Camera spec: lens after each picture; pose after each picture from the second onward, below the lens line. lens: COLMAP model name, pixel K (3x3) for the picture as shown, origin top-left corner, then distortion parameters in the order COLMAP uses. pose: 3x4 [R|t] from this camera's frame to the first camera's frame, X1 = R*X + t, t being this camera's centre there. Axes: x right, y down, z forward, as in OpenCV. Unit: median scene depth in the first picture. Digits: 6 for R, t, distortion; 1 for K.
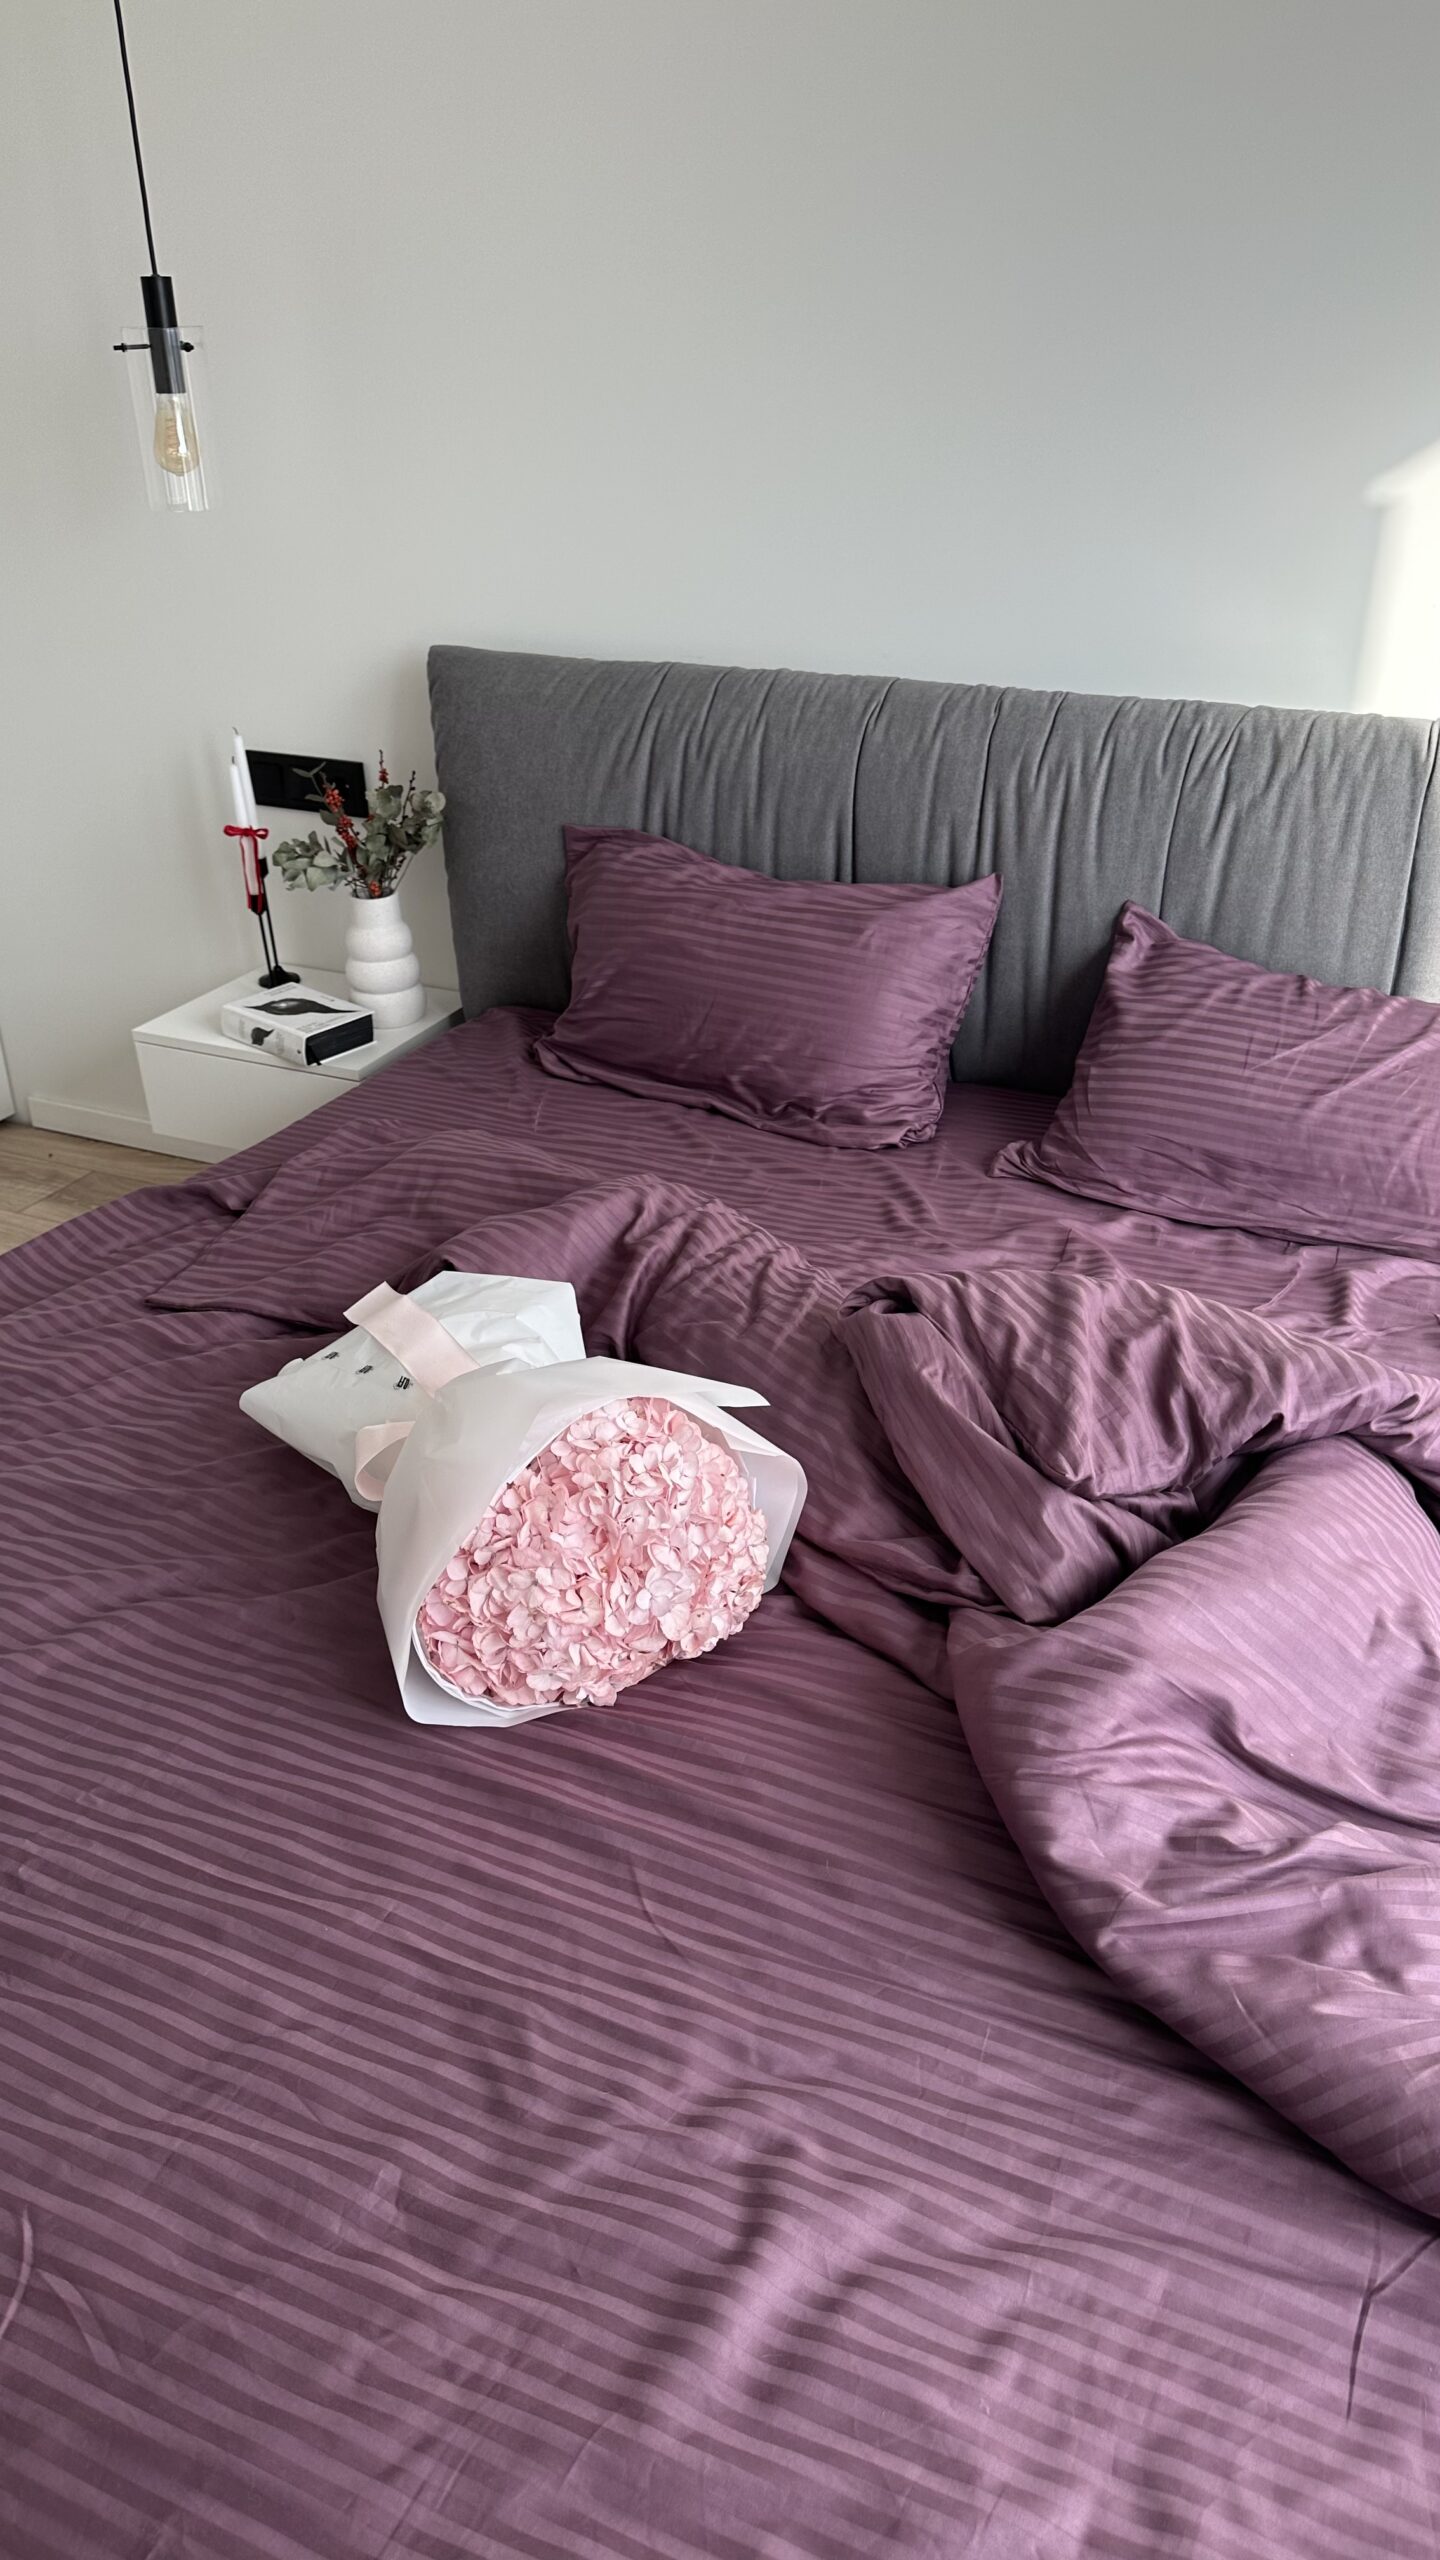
lens RADIAL K [[1791.5, 0, 720.0], [0, 1791.5, 1280.0], [0, 0, 1]] dist [0.183023, -0.352961]
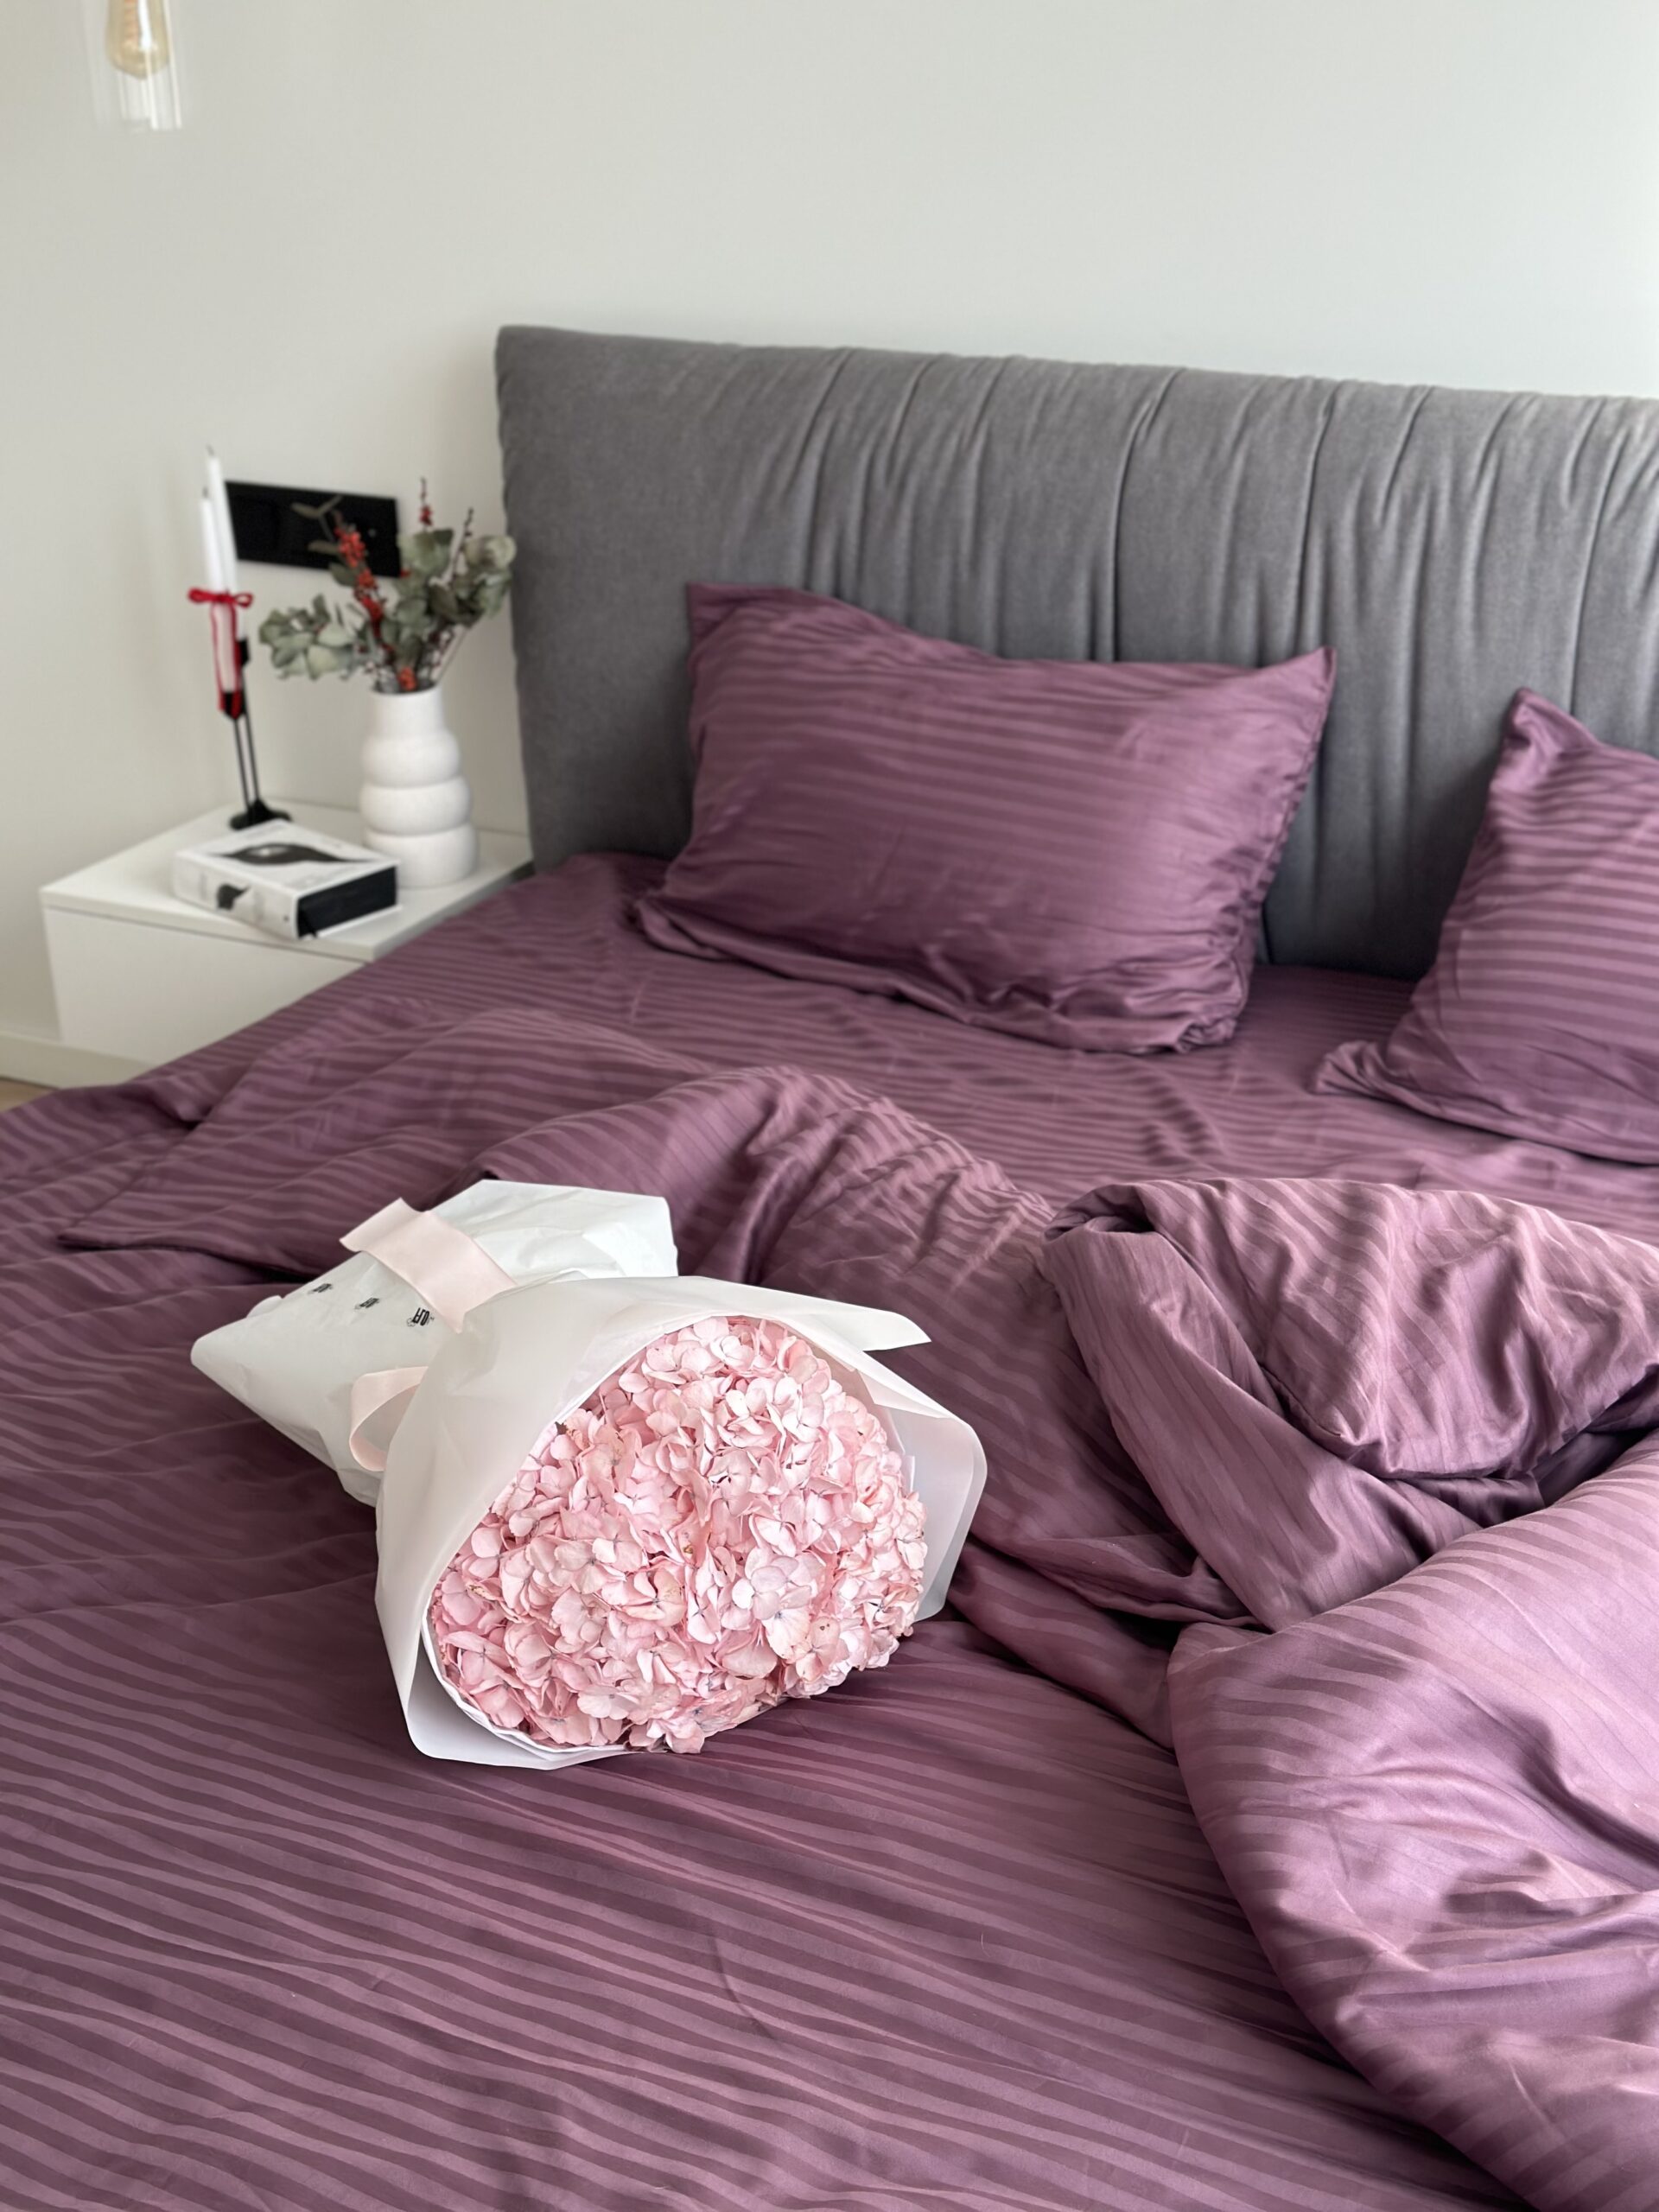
lens RADIAL K [[3108.4, 0, 818.9], [0, 3108.4, 1126.1], [0, 0, 1]] dist [0.152766, -0.076998]
pose [[0.998441, 0.012539, -0.054397, 0.031152], [-0.017520, 0.995598, -0.092073, 0.062278], [0.053003, 0.092883, 0.994265, -0.146224]]
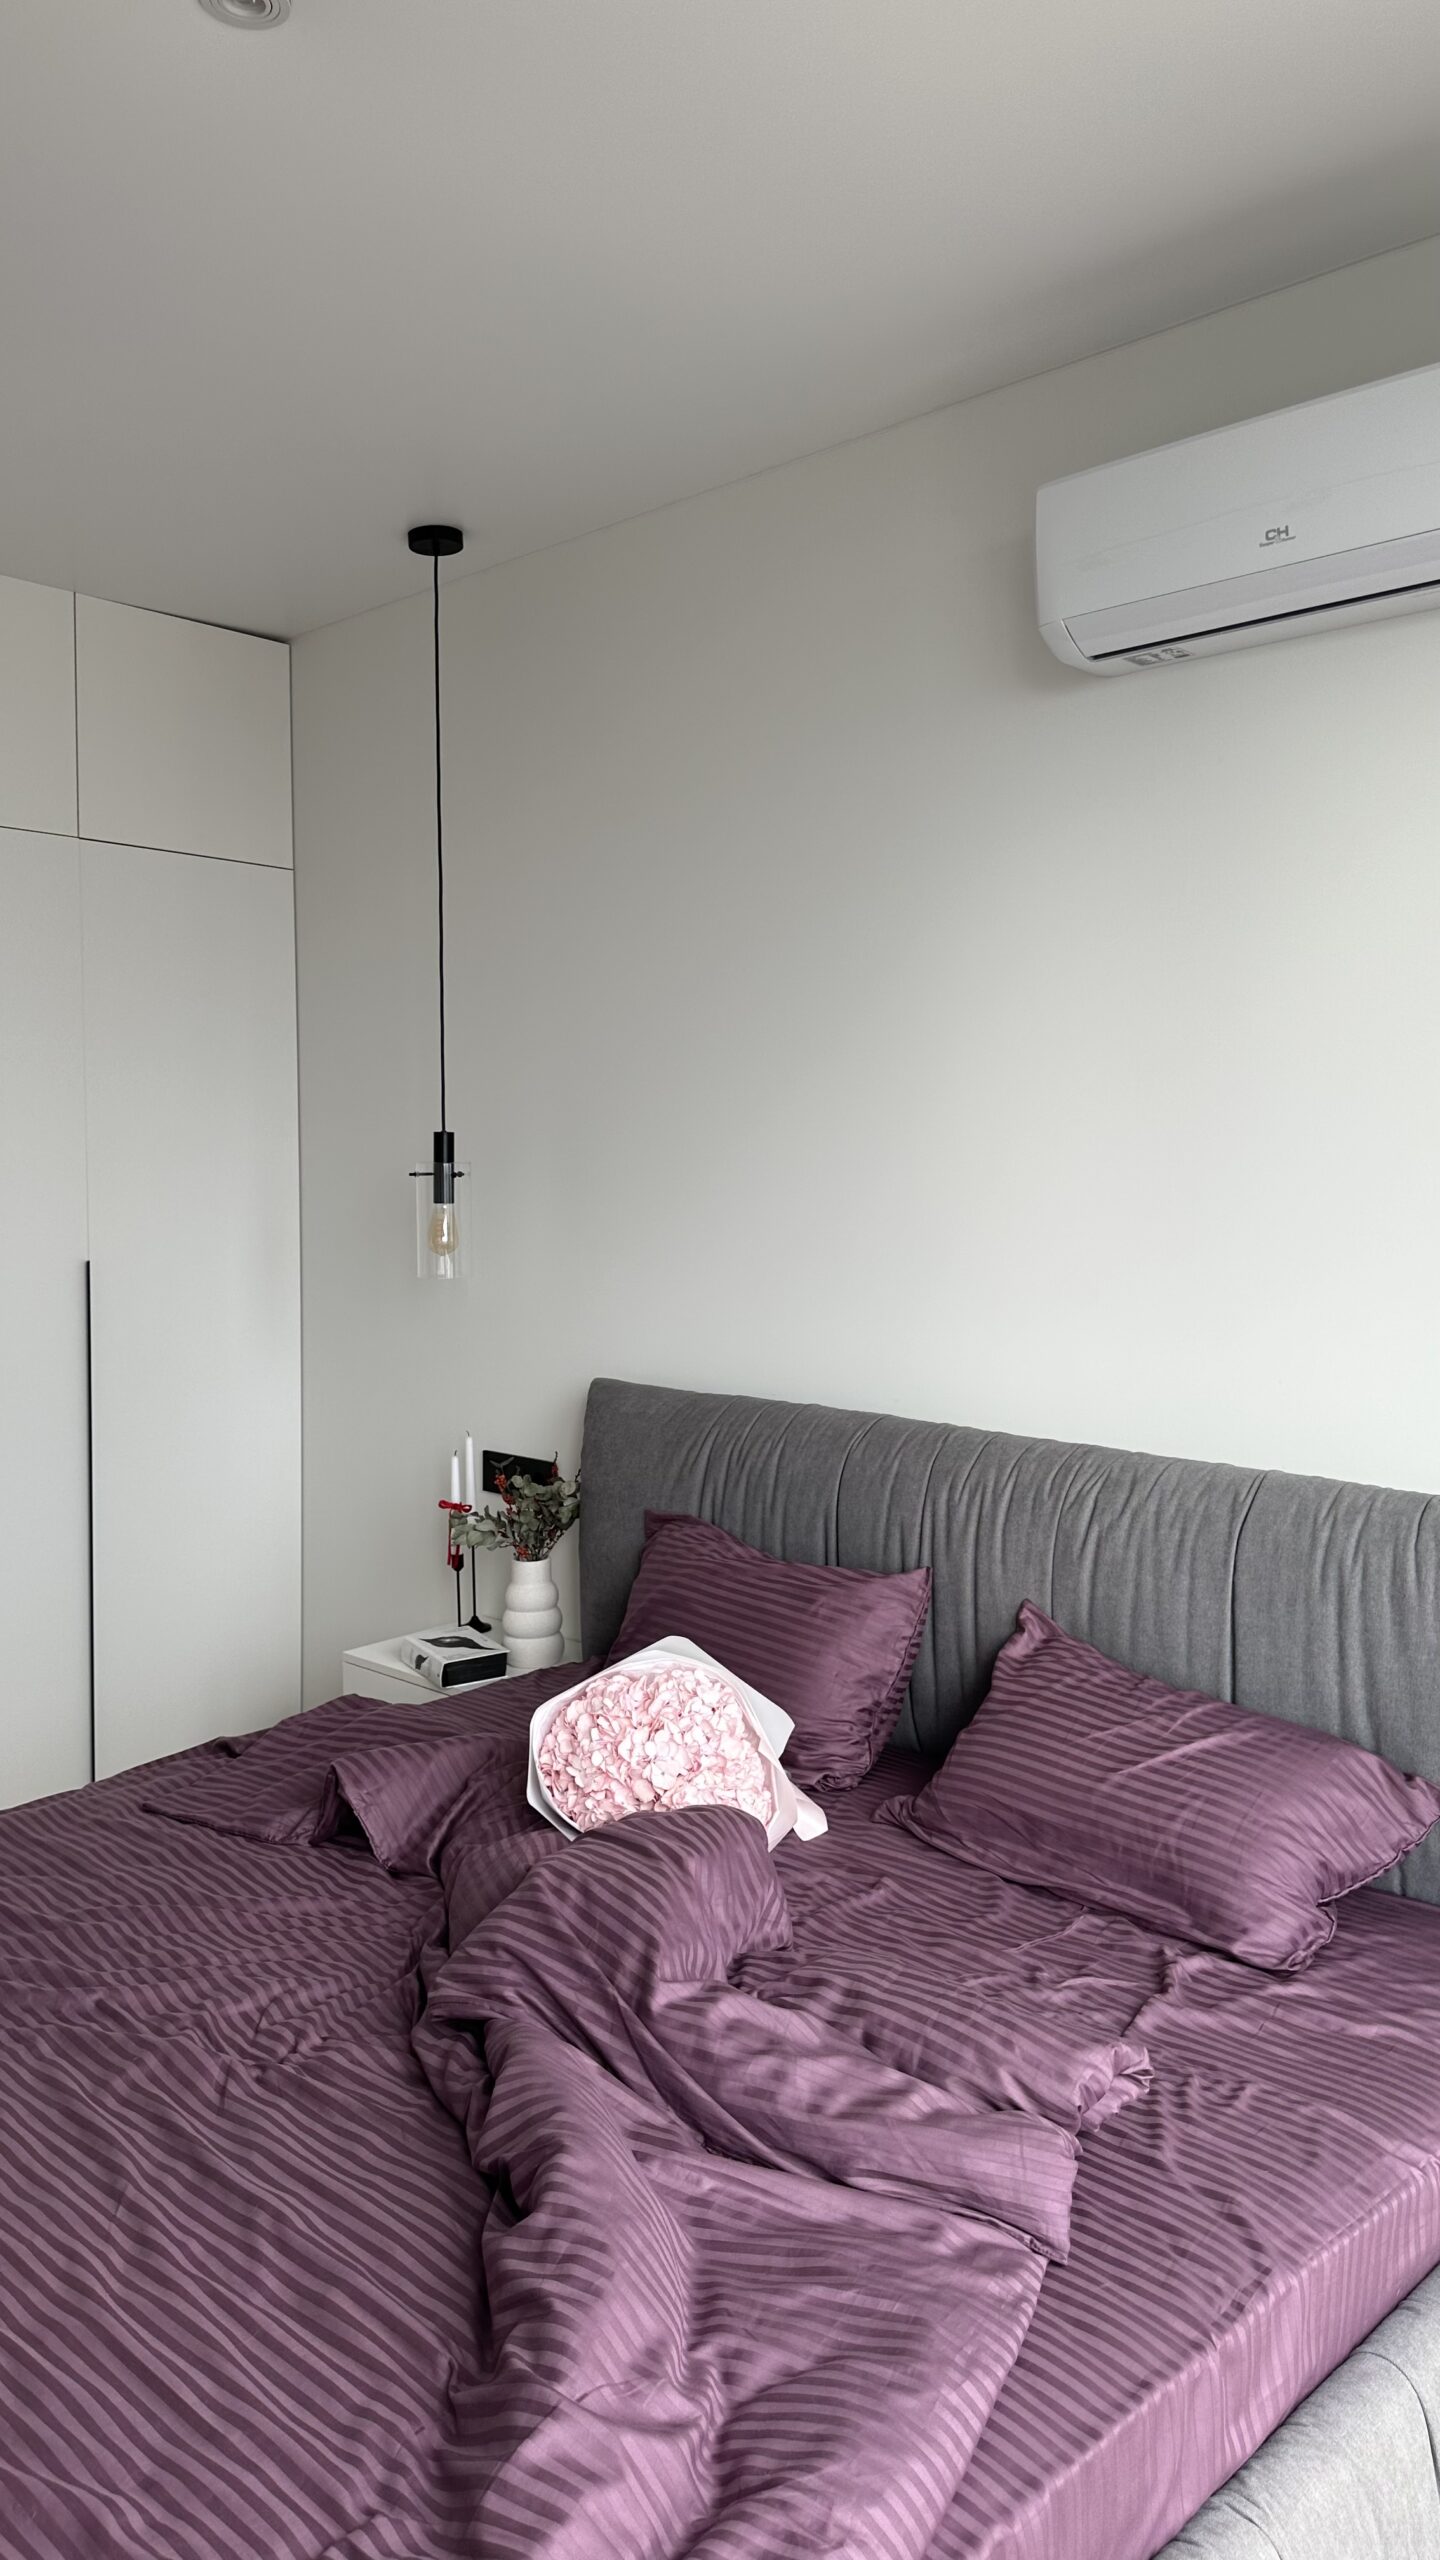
lens RADIAL K [[1791.5, 0, 720.0], [0, 1791.5, 1280.0], [0, 0, 1]] dist [0.183023, -0.352961]
pose [[0.945407, 0.036007, -0.323895, 0.408839], [-0.165570, 0.909122, -0.382210, 0.084133], [0.280698, 0.414971, 0.865452, -0.156662]]
